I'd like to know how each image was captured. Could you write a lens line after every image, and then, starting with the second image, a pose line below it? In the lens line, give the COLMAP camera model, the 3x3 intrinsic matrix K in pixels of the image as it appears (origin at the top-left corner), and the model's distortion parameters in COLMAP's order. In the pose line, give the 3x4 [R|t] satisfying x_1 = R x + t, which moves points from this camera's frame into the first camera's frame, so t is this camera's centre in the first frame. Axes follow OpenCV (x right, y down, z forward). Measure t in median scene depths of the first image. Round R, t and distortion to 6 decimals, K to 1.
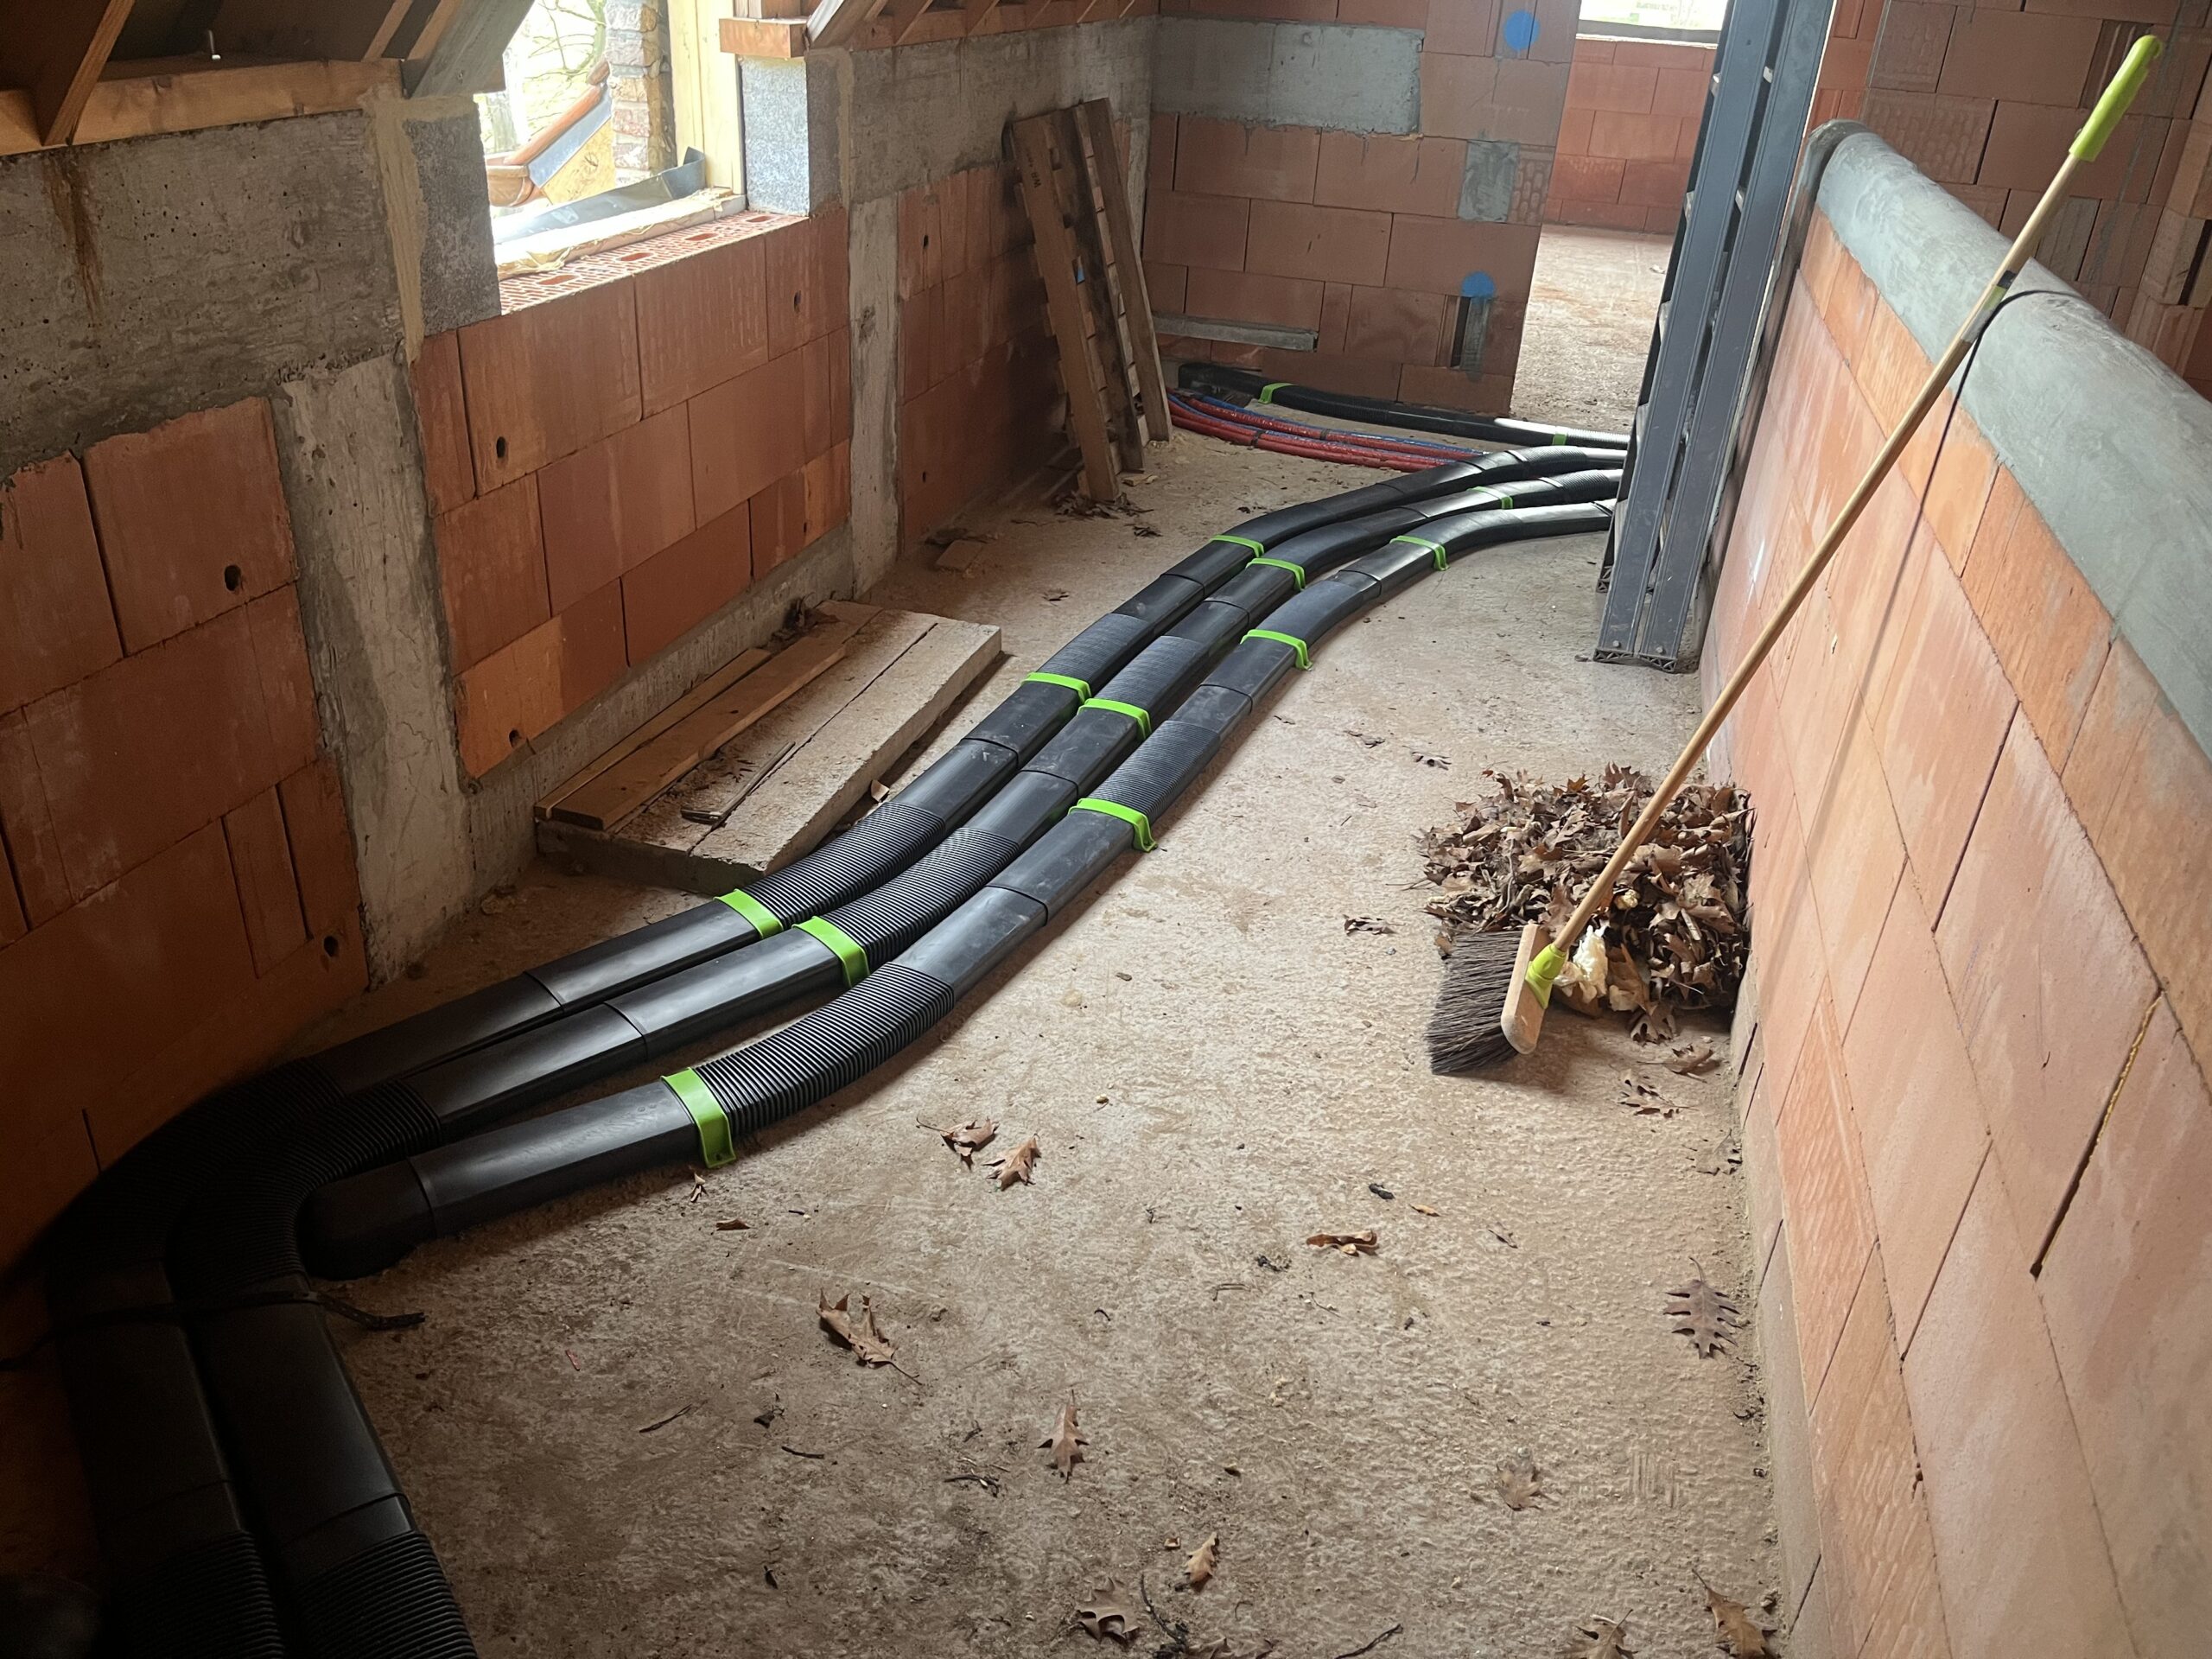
lens RADIAL K [[1675.7, 0, 1113.2], [0, 1675.7, 832.4], [0, 0, 1]] dist [0.048158, -0.072621]
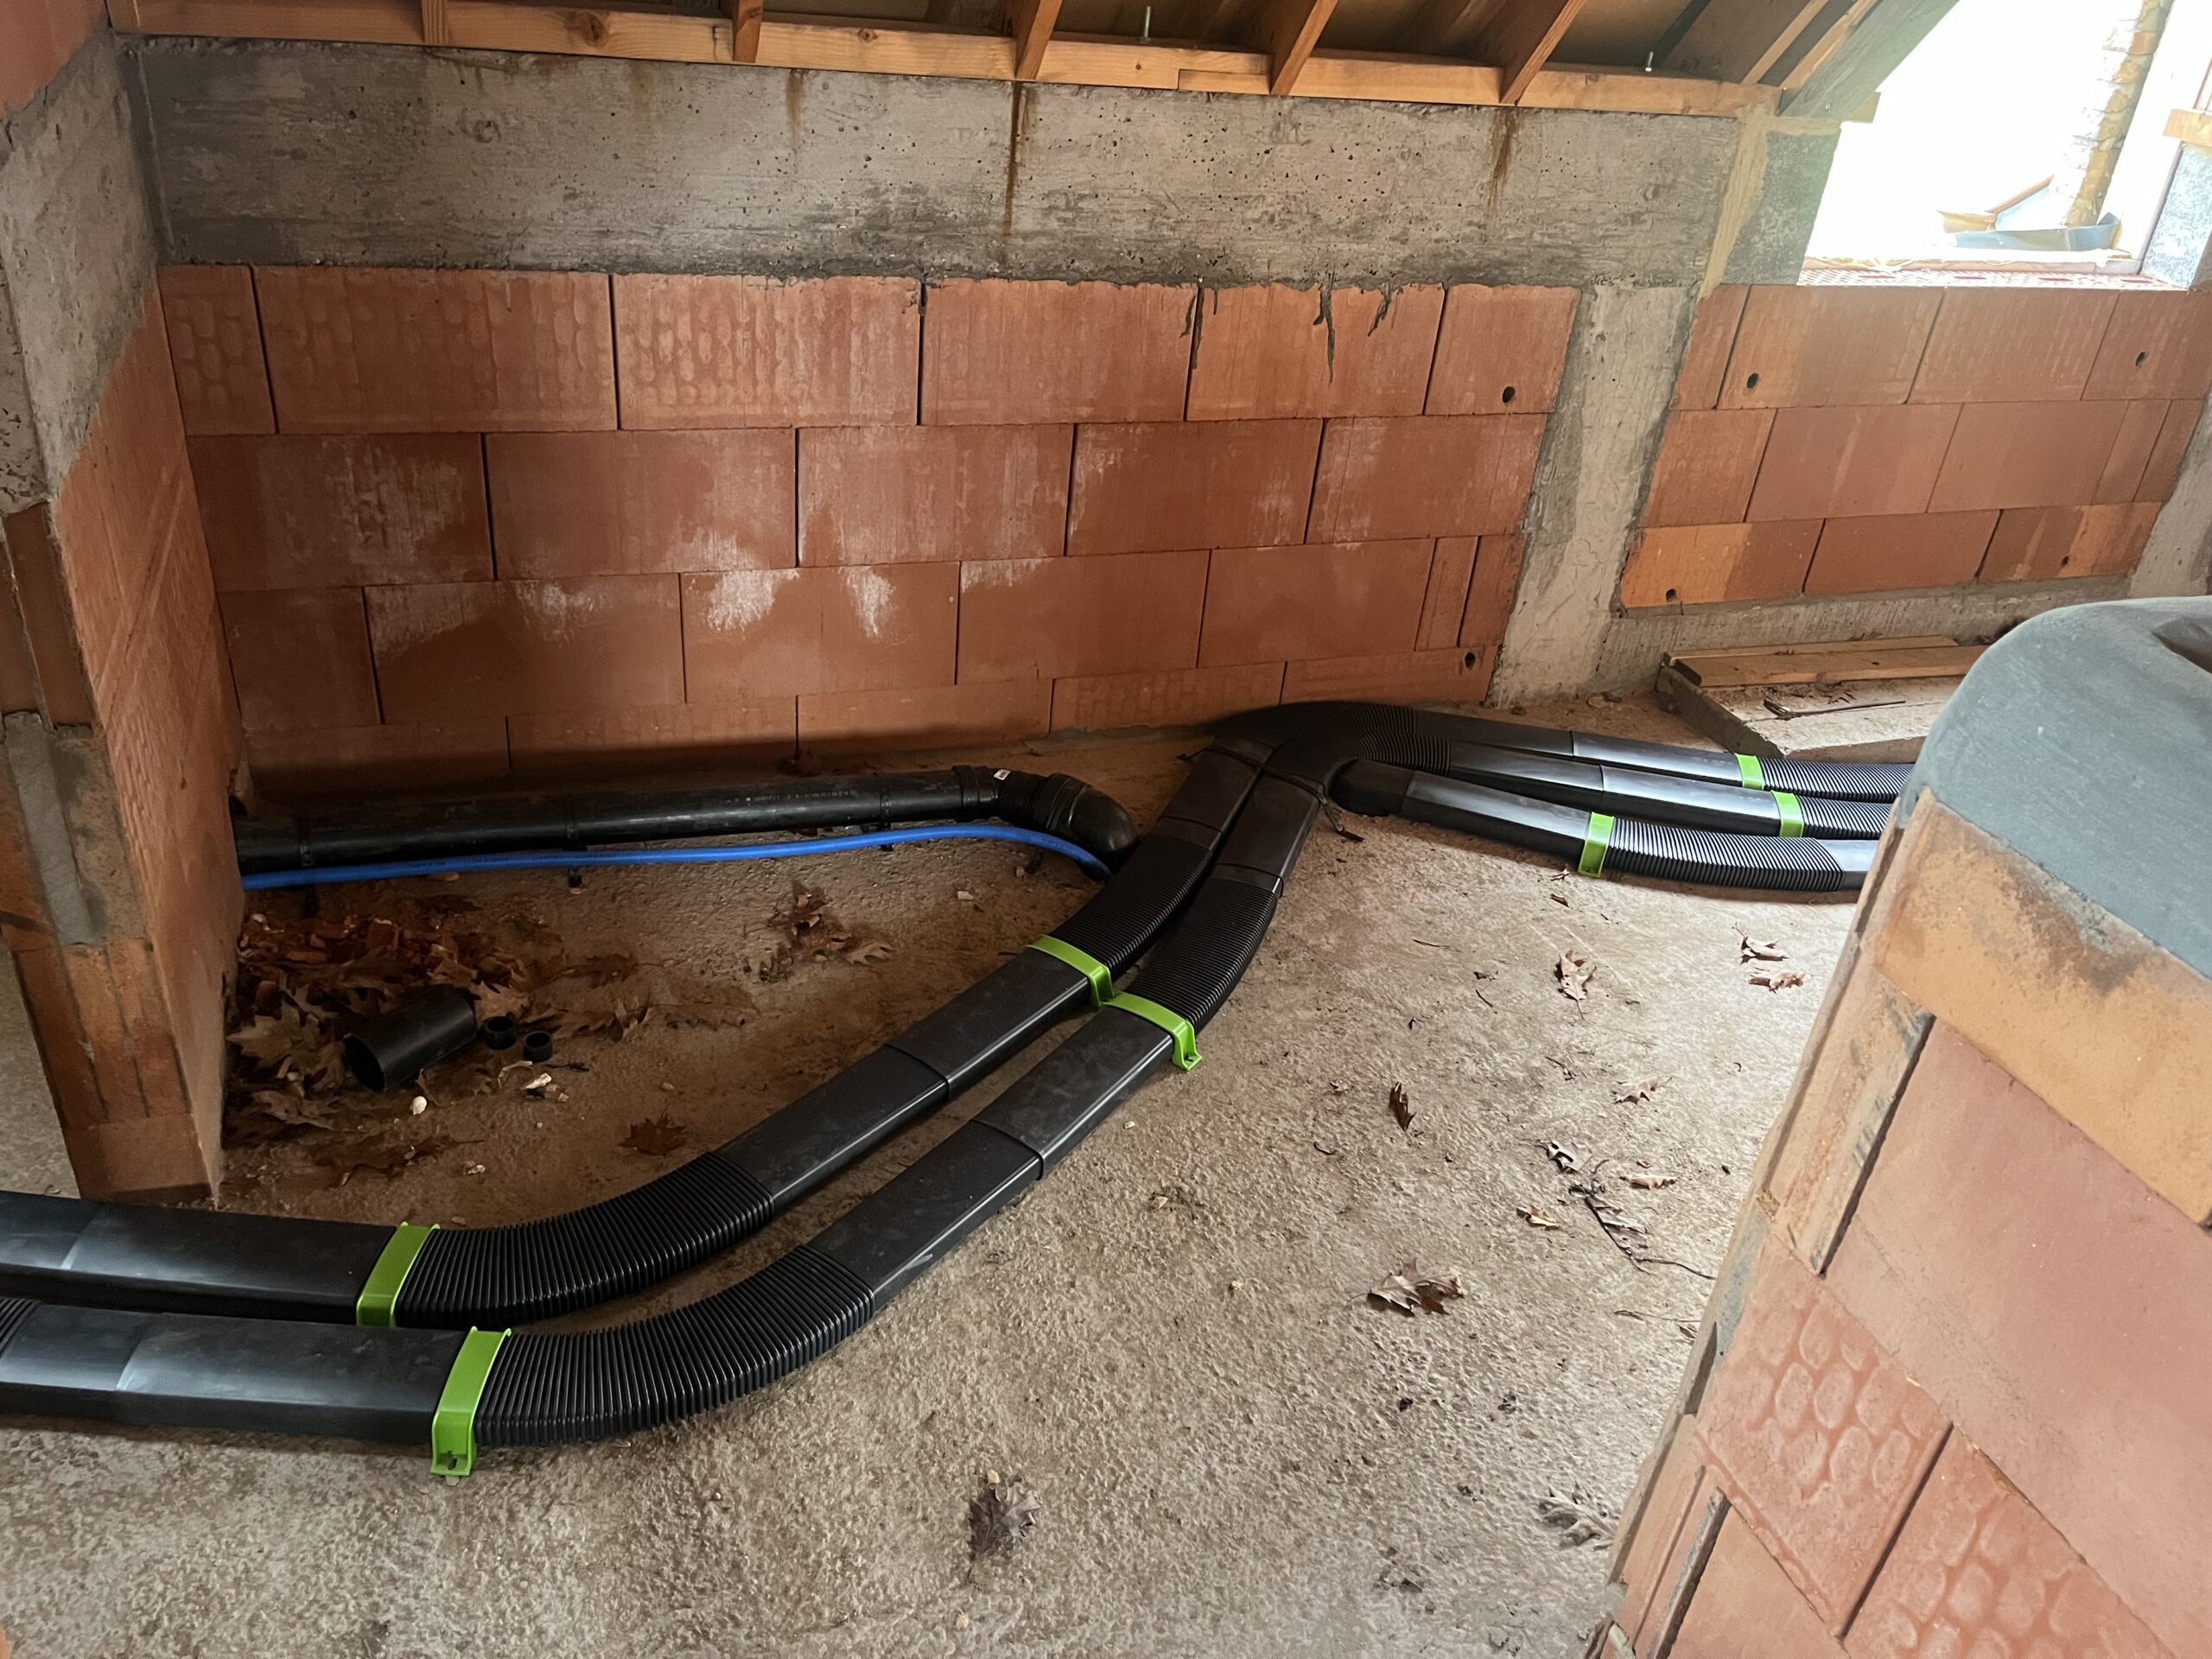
lens RADIAL K [[1675.7, 0, 1104.2], [0, 1675.7, 828.5], [0, 0, 1]] dist [0.048158, -0.072621]
pose [[0.587880, 0.403588, -0.701080, 0.481404], [-0.430743, 0.889751, 0.151006, 0.123799], [0.684731, 0.213212, 0.696910, -0.240326]]
